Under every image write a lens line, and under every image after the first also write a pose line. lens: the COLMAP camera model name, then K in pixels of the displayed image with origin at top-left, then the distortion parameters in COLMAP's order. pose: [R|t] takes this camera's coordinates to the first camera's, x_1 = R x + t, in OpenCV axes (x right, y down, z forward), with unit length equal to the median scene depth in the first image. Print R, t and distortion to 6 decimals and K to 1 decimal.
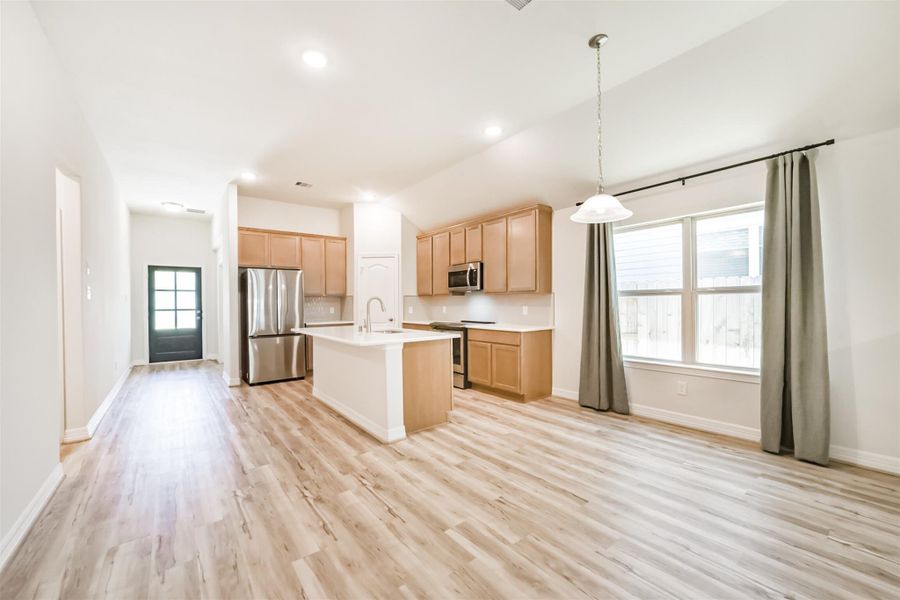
lens RADIAL K [[348.1, 0, 445.4], [0, 348.1, 304.0], [0, 0, 1]] dist [-0.001525, 0.000289]
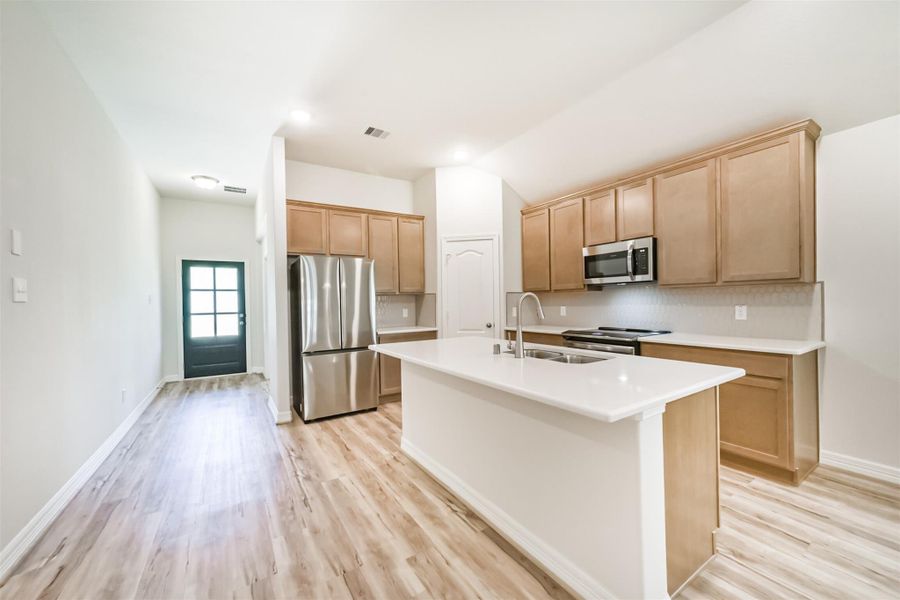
lens RADIAL K [[348.1, 0, 453.3], [0, 348.1, 301.4], [0, 0, 1]] dist [-0.001525, 0.000289]
pose [[0.996043, -0.010893, -0.088206, -0.184009], [0.010668, 0.999939, -0.003031, -0.004579], [0.088234, 0.002078, 0.996098, 0.302270]]
